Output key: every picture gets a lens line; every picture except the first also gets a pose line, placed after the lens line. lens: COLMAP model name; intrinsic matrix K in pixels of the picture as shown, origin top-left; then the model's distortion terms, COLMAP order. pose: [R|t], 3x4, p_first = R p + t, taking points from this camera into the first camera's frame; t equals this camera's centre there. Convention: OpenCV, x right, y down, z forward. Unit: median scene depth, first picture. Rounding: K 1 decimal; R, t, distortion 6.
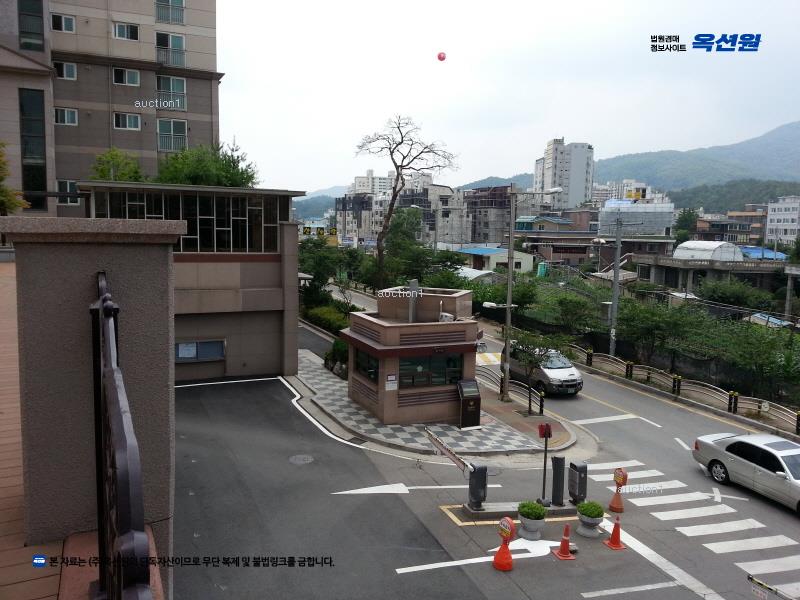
lens RADIAL K [[619.7, 0, 400.0], [0, 619.7, 300.0], [0, 0, 1]] dist [0.091086, -0.162564]
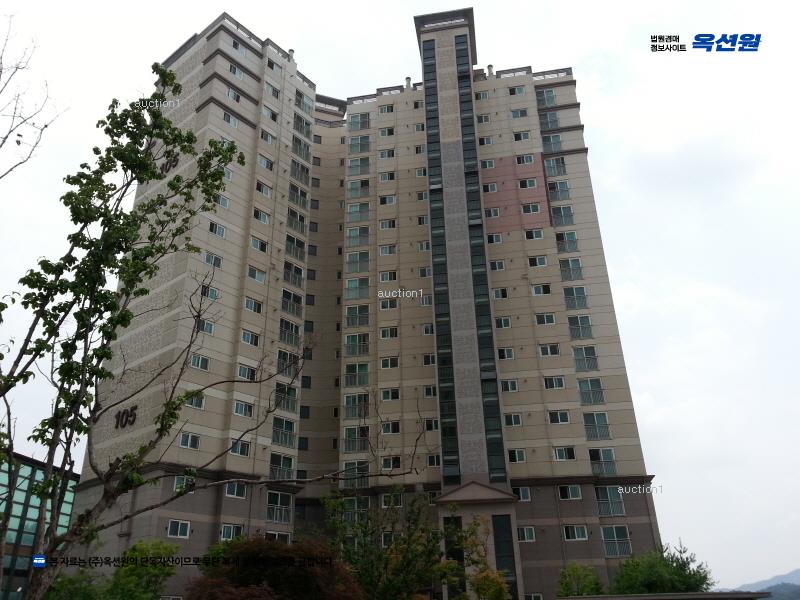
lens RADIAL K [[619.7, 0, 400.0], [0, 619.7, 300.0], [0, 0, 1]] dist [0.091086, -0.162564]
pose [[0.803623, -0.302167, -0.512723, 0.011062], [-0.045026, 0.828181, -0.558649, 0.009827], [0.593433, 0.472029, 0.651940, -0.107283]]
